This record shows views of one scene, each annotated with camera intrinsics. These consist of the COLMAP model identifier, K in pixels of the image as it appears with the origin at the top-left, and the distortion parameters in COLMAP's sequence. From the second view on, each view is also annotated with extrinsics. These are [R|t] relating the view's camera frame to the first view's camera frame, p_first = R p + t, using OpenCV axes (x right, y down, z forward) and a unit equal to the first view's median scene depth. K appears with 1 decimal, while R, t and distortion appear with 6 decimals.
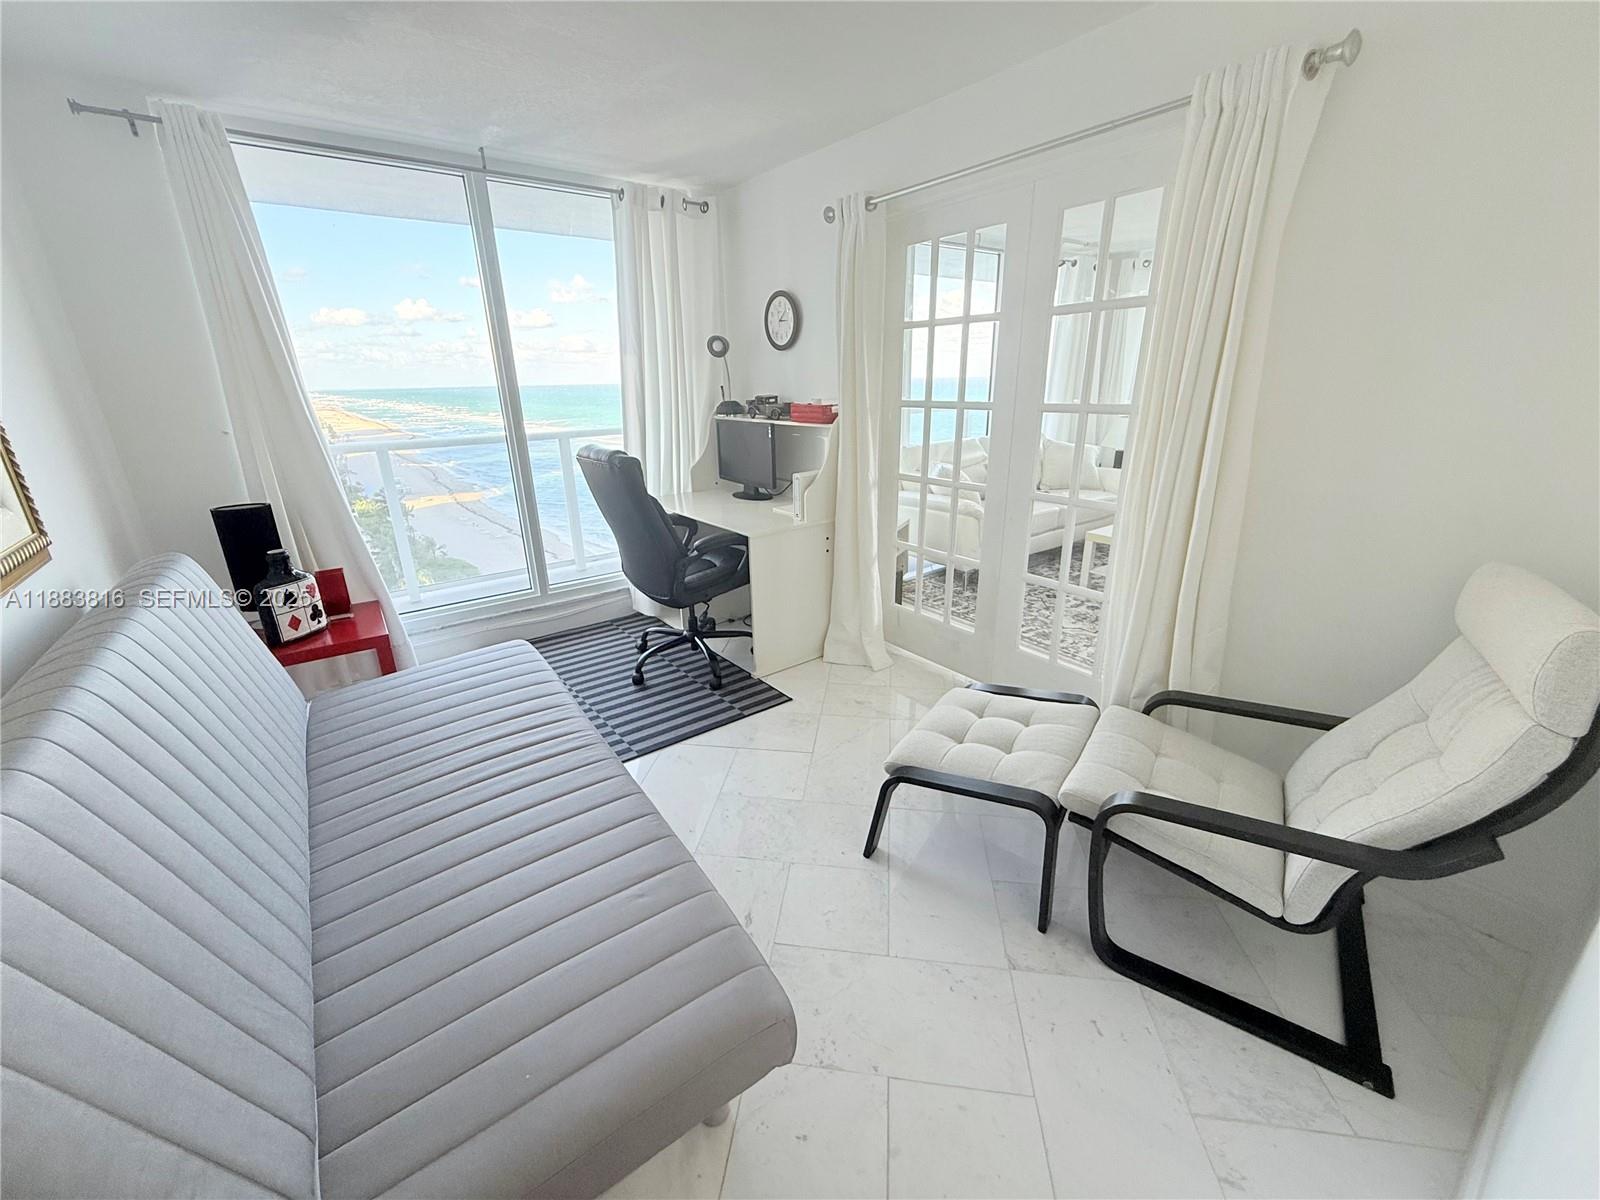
lens RADIAL K [[639.2, 0, 795.6], [0, 639.2, 598.6], [0, 0, 1]] dist [-0.000083, -0.000148]
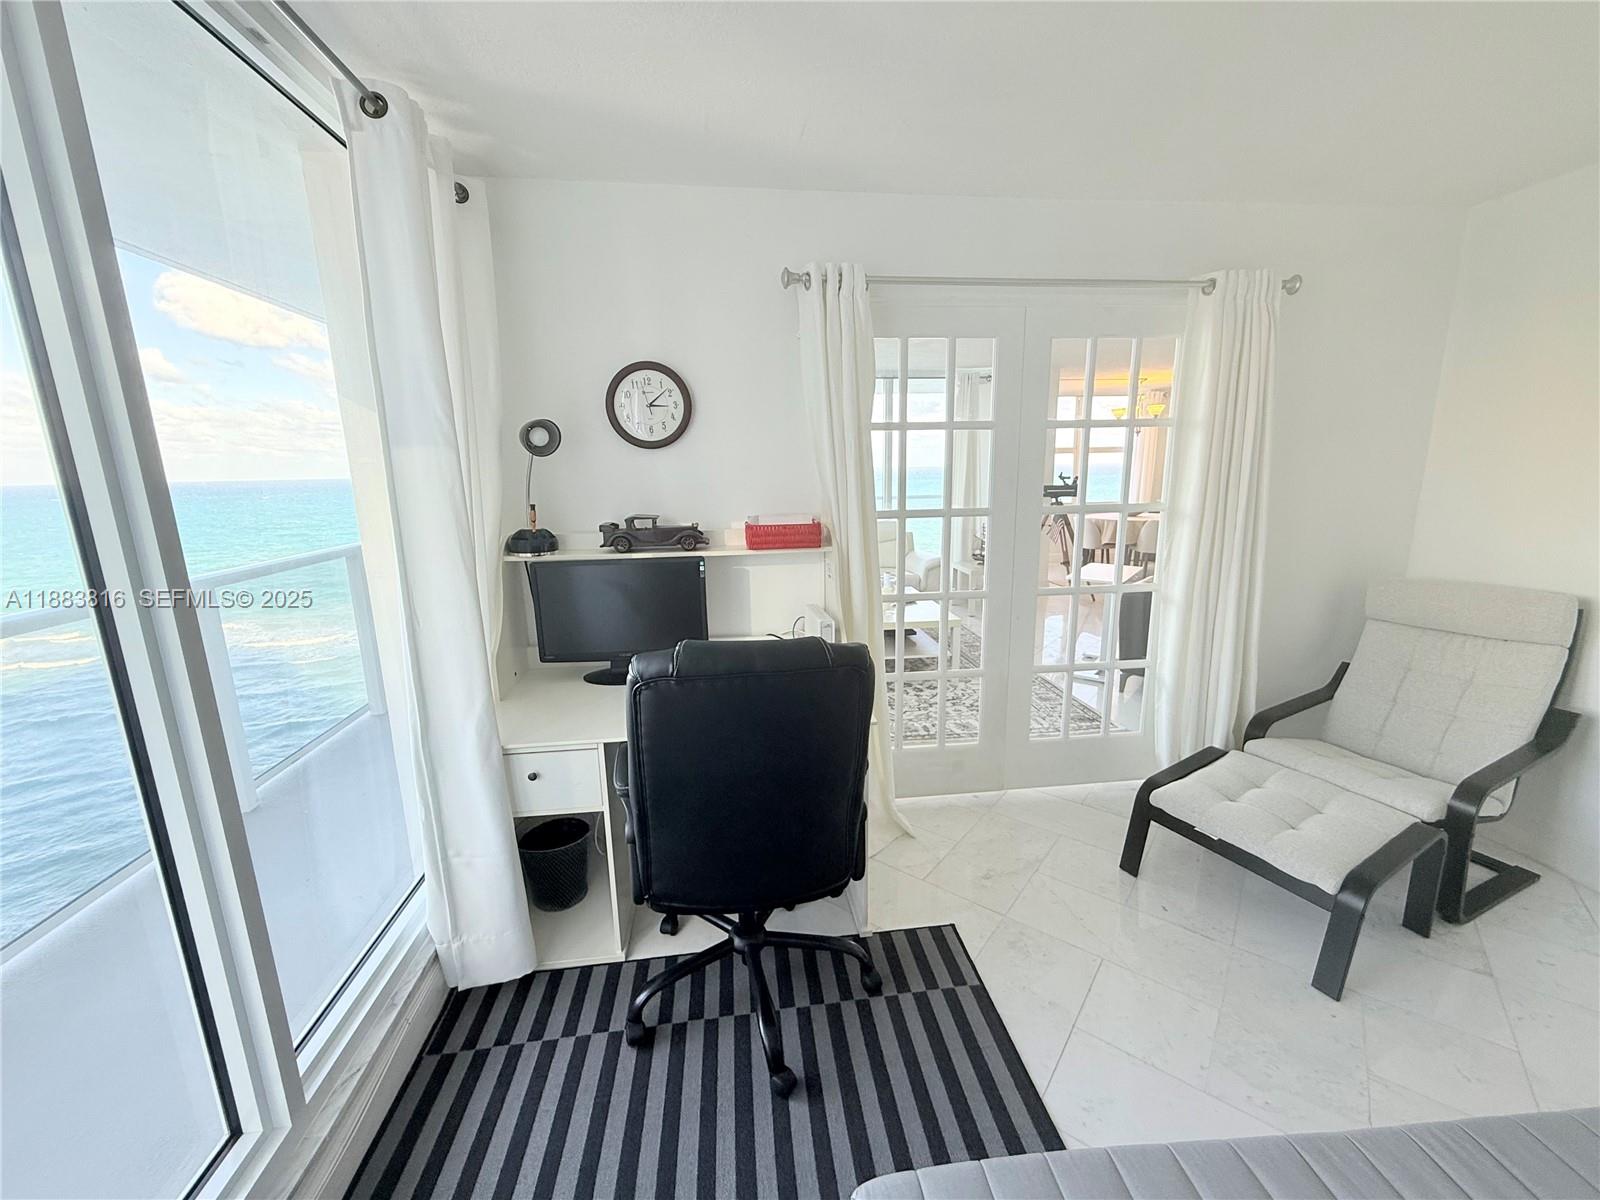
lens RADIAL K [[613.9, 0, 797.1], [0, 613.9, 610.6], [0, 0, 1]] dist [0.000488, 0.000001]
pose [[0.499286, -0.170197, 0.849557, -0.555445], [0.300351, 0.953718, 0.014547, -0.210851], [-0.812713, 0.247902, 0.527296, 0.637658]]
